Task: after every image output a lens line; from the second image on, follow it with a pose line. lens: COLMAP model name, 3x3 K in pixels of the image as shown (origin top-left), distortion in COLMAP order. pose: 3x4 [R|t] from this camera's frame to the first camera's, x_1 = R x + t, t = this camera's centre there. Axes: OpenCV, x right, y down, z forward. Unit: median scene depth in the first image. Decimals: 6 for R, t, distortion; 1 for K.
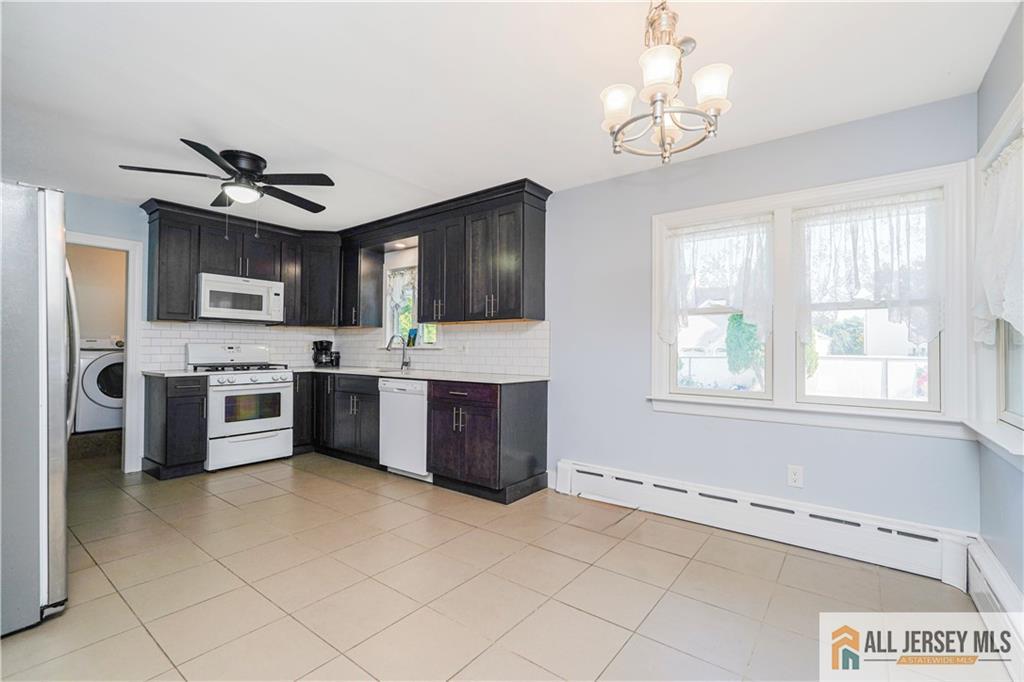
lens RADIAL K [[452.4, 0, 508.1], [0, 452.4, 340.9], [0, 0, 1]] dist [0.000119, 0.000434]
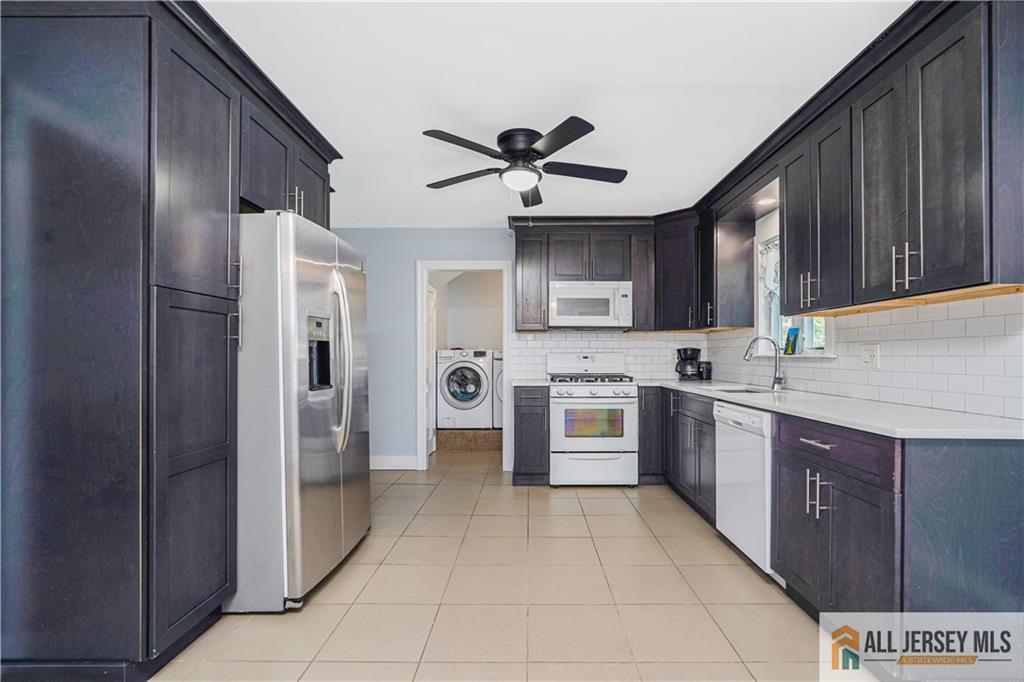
lens RADIAL K [[465.3, 0, 525.0], [0, 465.3, 353.3], [0, 0, 1]] dist [0.000259, 0.000403]
pose [[0.613695, -0.010491, -0.789473, 0.087077], [0.016995, 0.999856, -0.000076, 0.005265], [0.789360, -0.013371, 0.613785, 0.329068]]
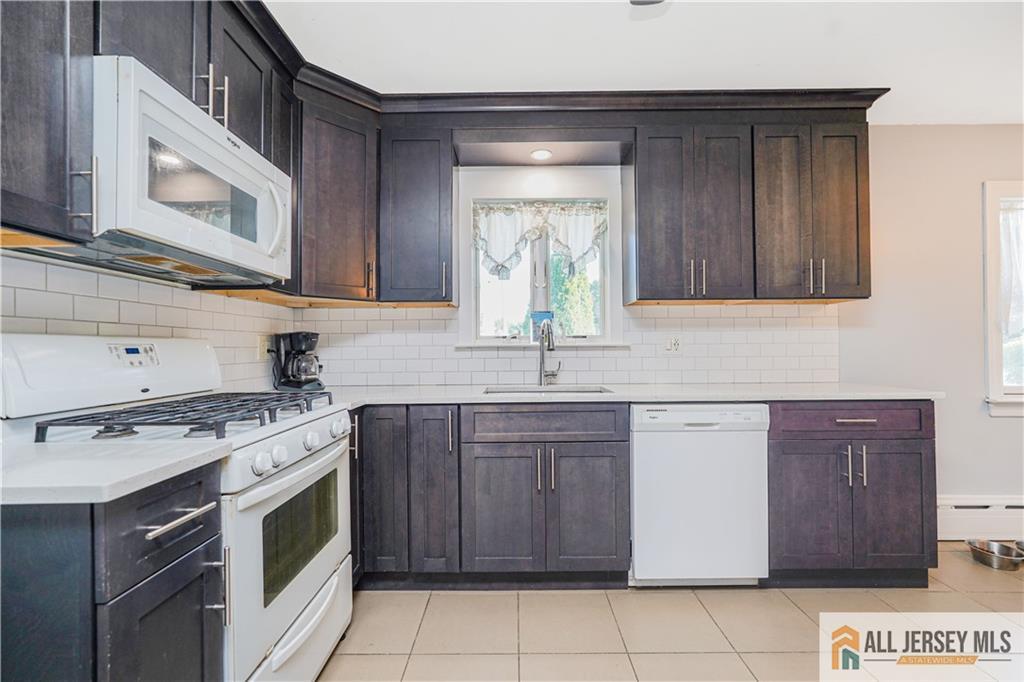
lens RADIAL K [[460.5, 0, 513.6], [0, 460.5, 342.8], [0, 0, 1]] dist [-0.010753, 0.010359]
pose [[0.784347, -0.003690, 0.620311, -0.656048], [0.001390, 0.999990, 0.004191, 0.010263], [-0.620321, -0.002425, 0.784345, 0.647464]]
